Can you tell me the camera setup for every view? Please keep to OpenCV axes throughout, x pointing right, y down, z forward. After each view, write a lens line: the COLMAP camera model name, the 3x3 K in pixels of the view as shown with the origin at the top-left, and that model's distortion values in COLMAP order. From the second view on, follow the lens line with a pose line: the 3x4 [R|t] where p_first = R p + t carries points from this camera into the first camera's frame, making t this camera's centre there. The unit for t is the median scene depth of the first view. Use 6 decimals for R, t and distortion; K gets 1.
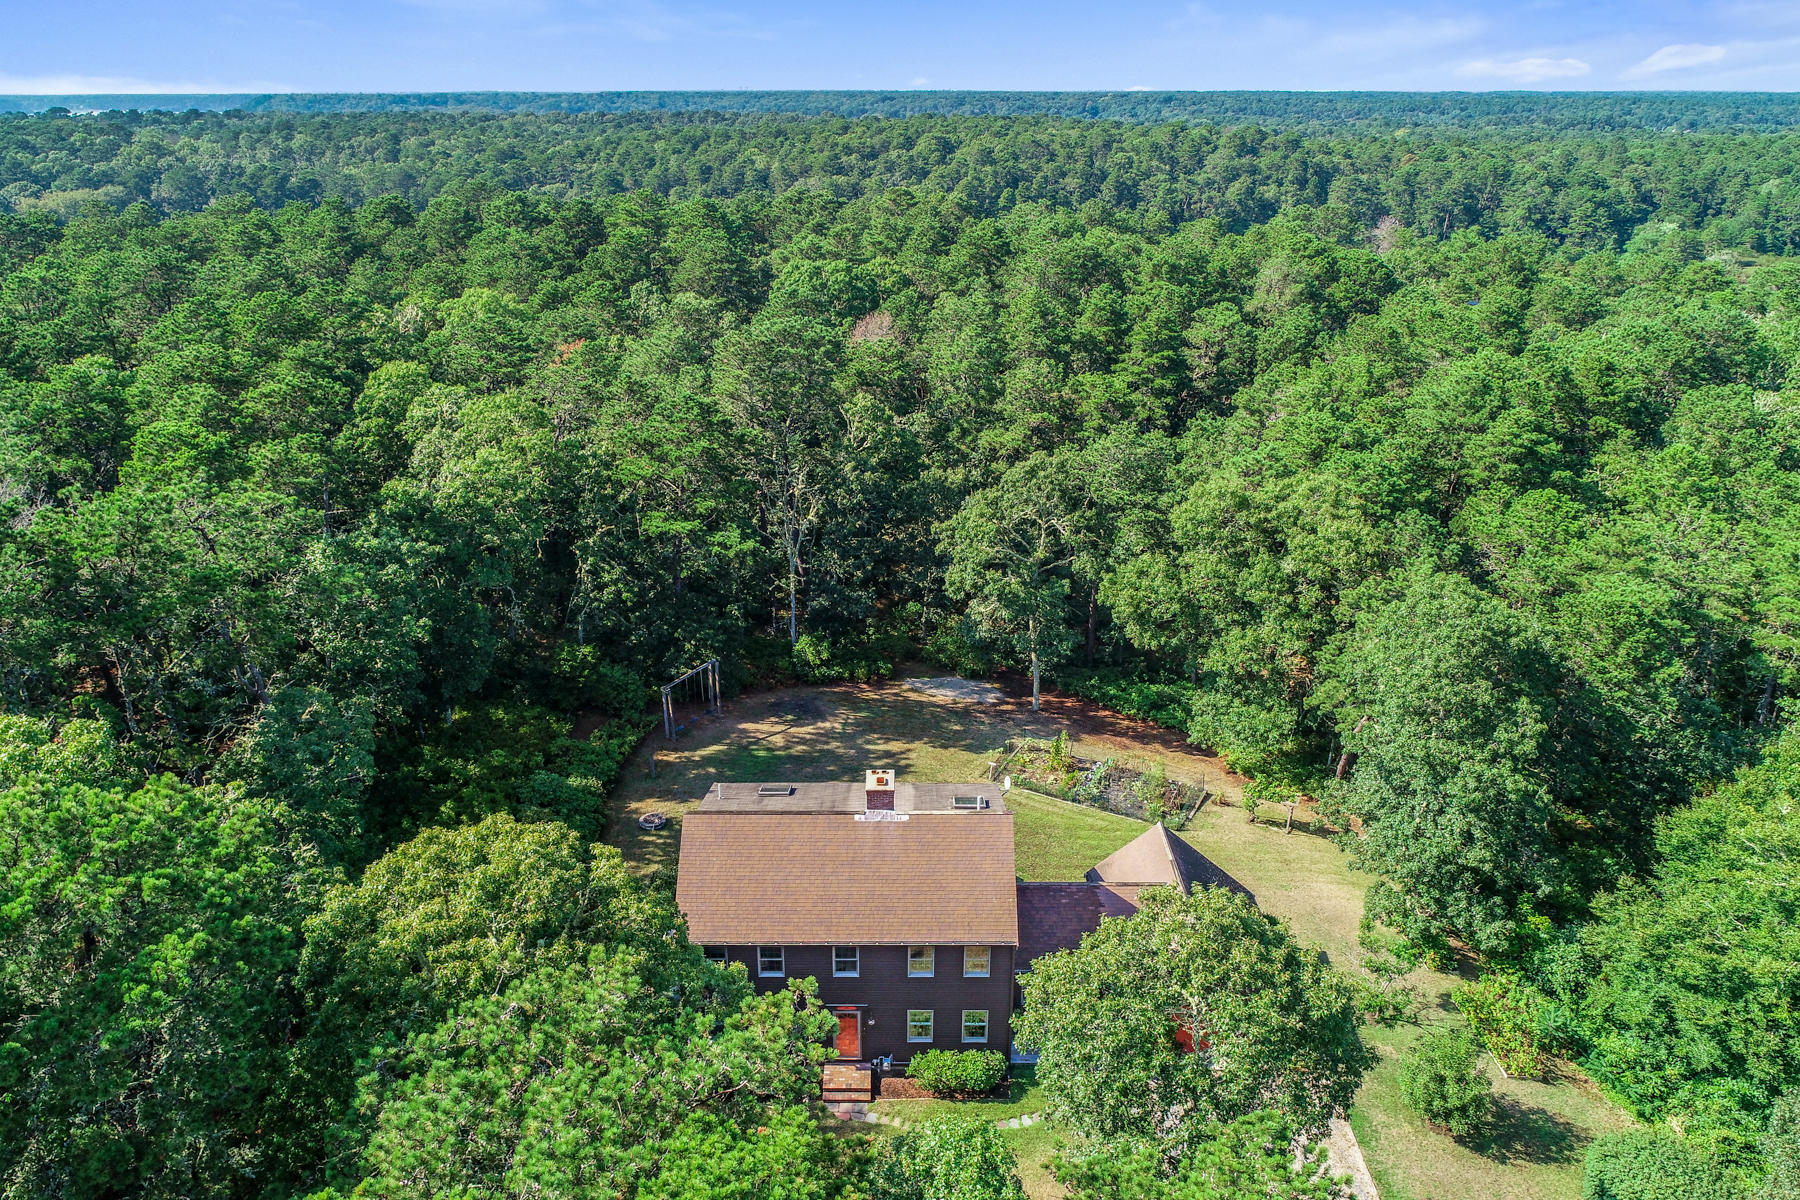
lens RADIAL K [[1243.0, 0, 911.4], [0, 1243.0, 597.0], [0, 0, 1]] dist [-0.006183, 0.002913]
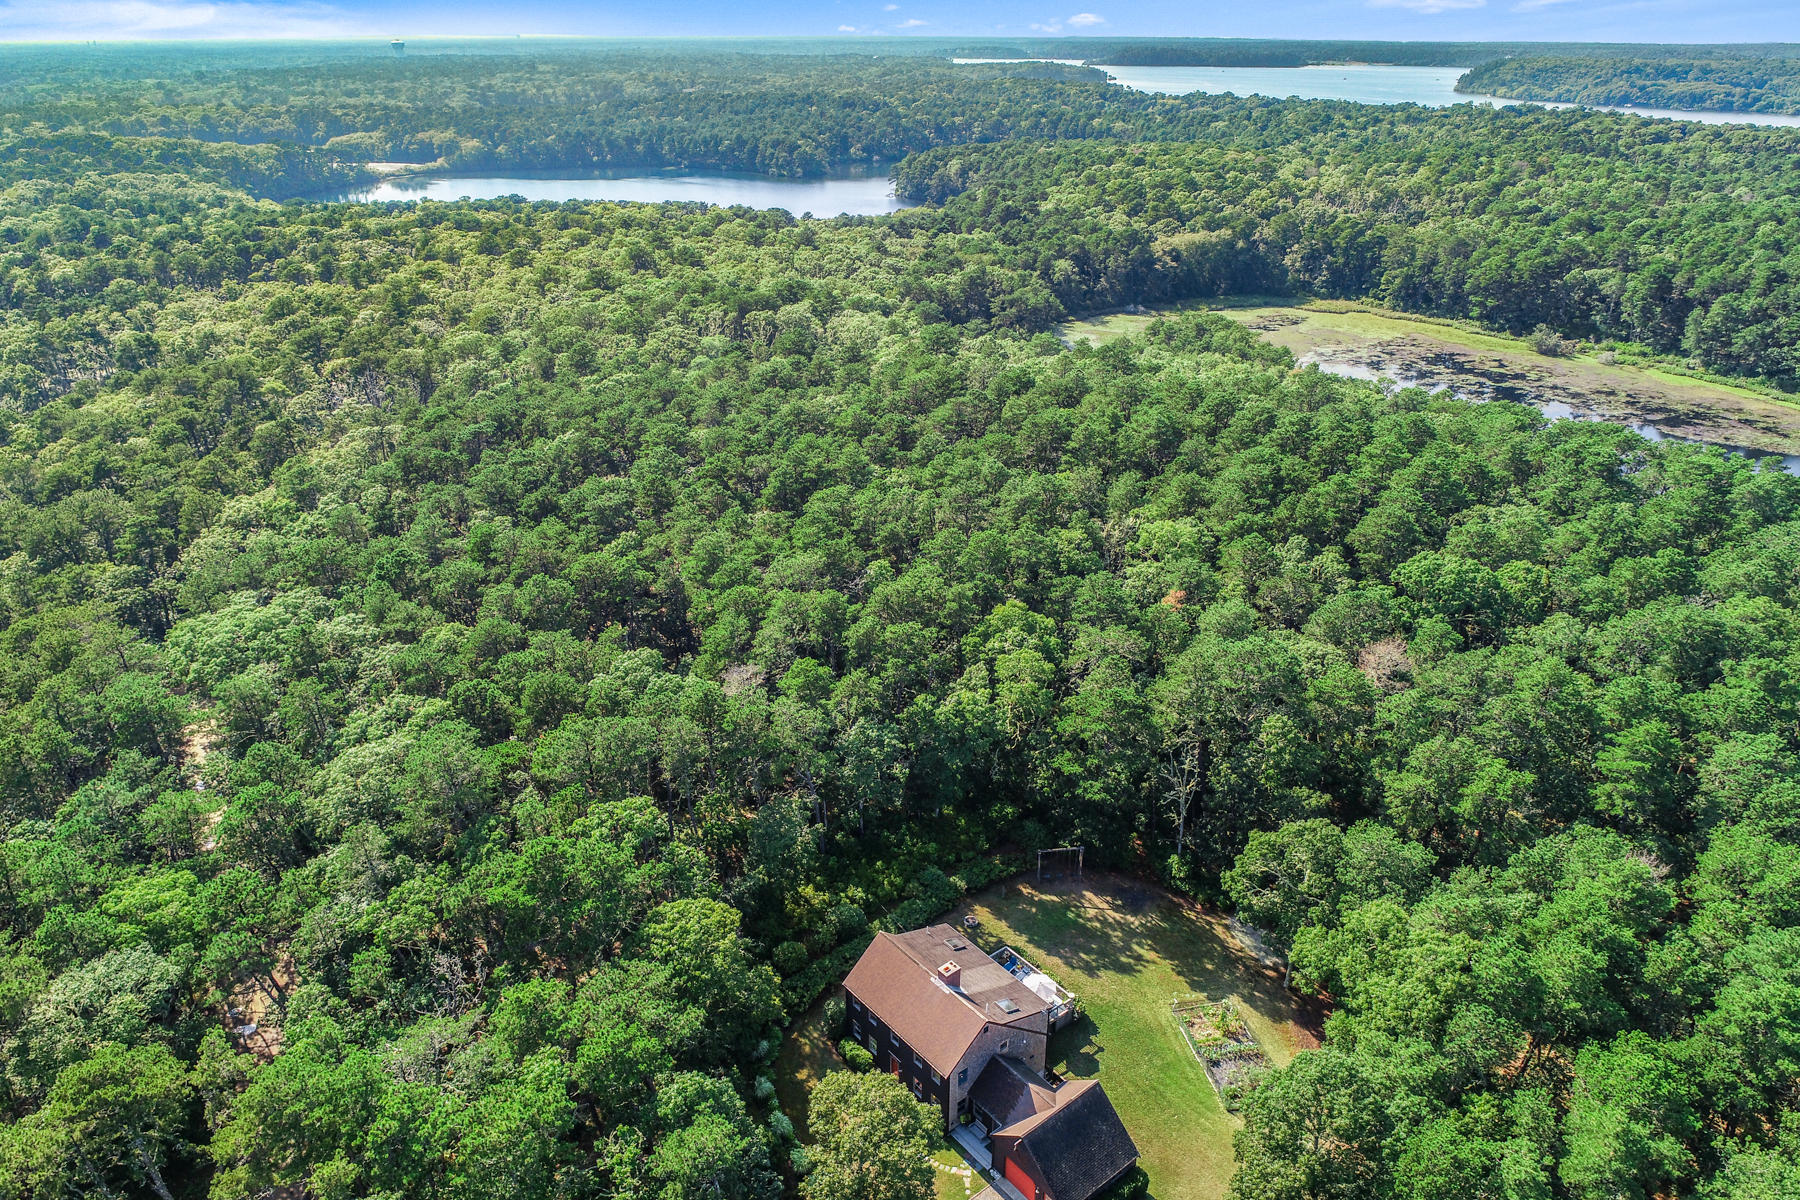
lens RADIAL K [[1220.9, 0, 900.0], [0, 1220.9, 600.0], [0, 0, 1]] dist [0.003246, 0.001273]
pose [[0.631238, 0.328289, -0.702685, 0.487655], [-0.295408, 0.939477, 0.173544, -0.317996], [0.717128, 0.098031, 0.690012, -0.201650]]
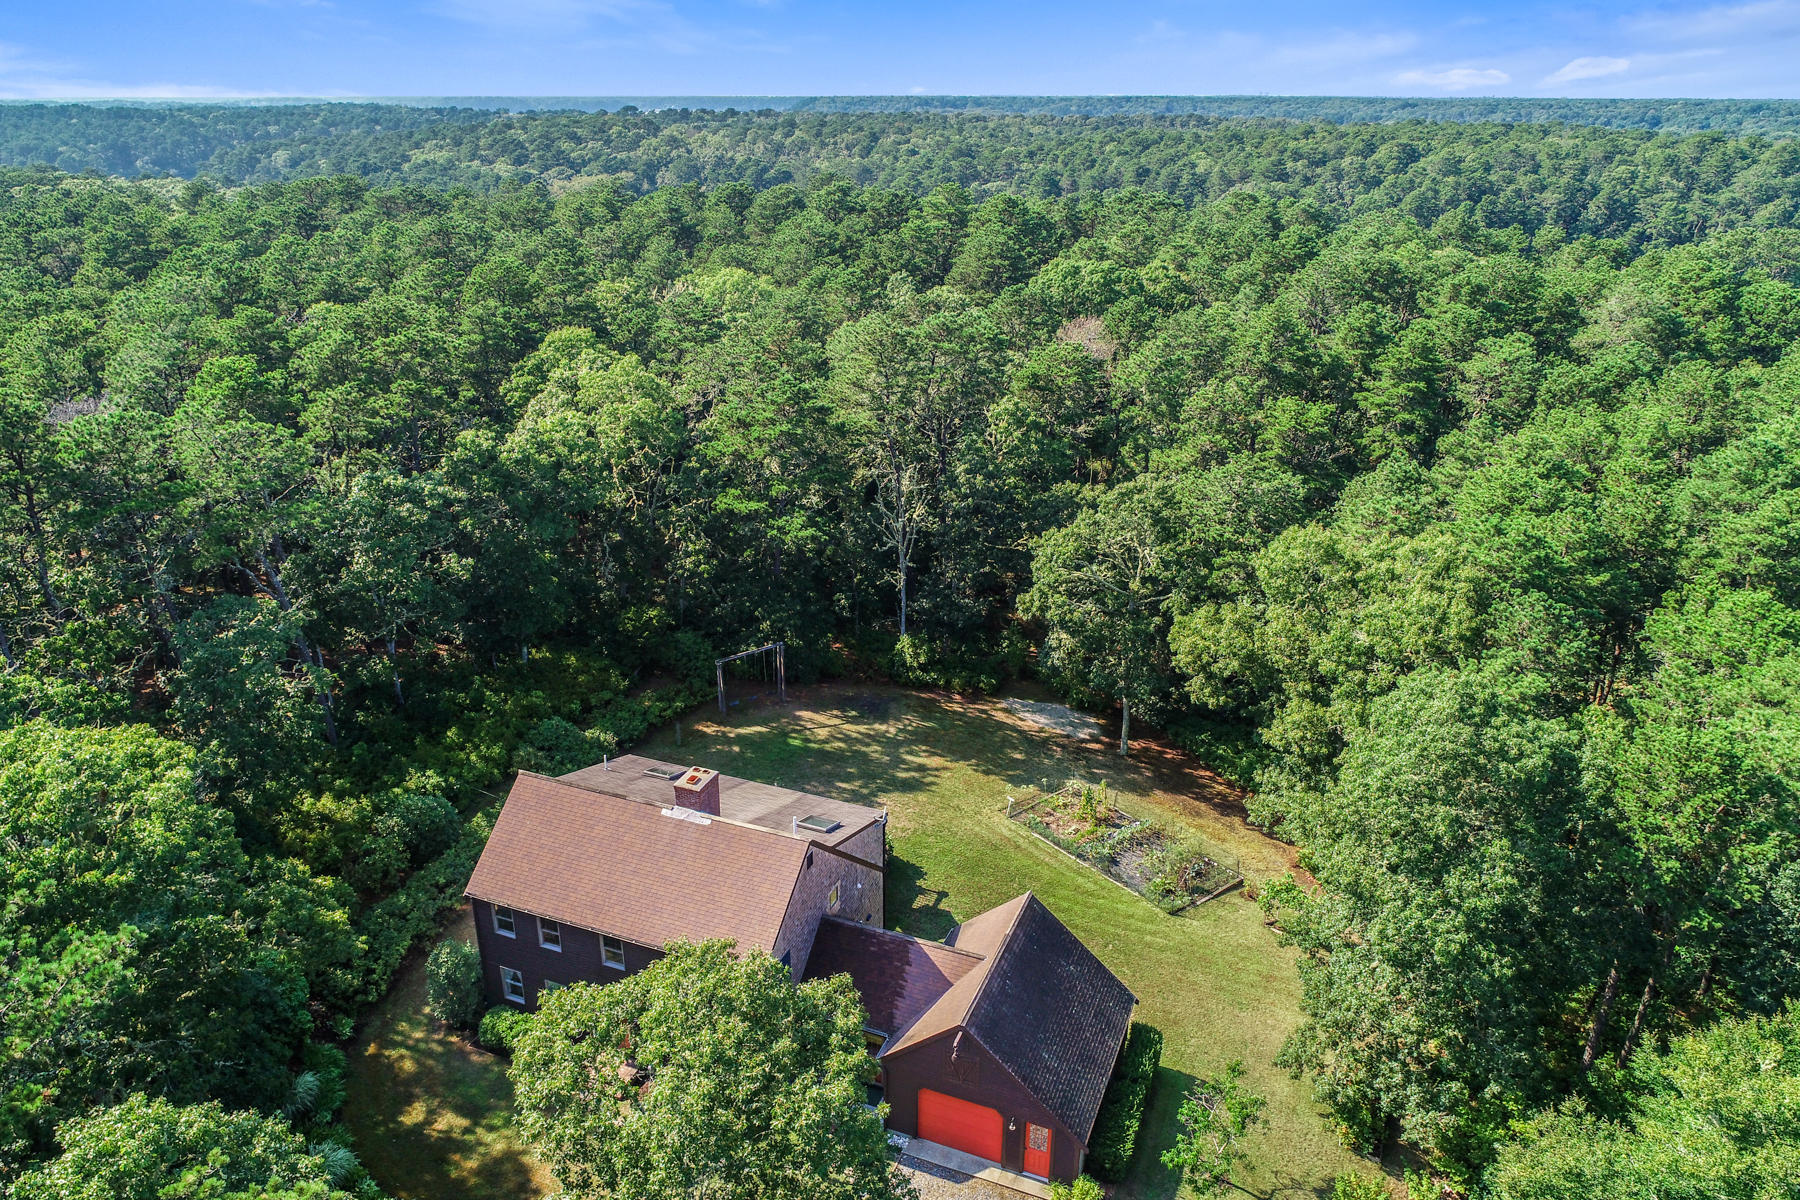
lens RADIAL K [[1243.0, 0, 911.4], [0, 1243.0, 597.0], [0, 0, 1]] dist [-0.006183, 0.002913]
pose [[0.926984, 0.144150, -0.346298, 0.197397], [-0.145413, 0.989116, 0.022482, -0.016839], [0.345769, 0.029516, 0.937855, 0.065690]]
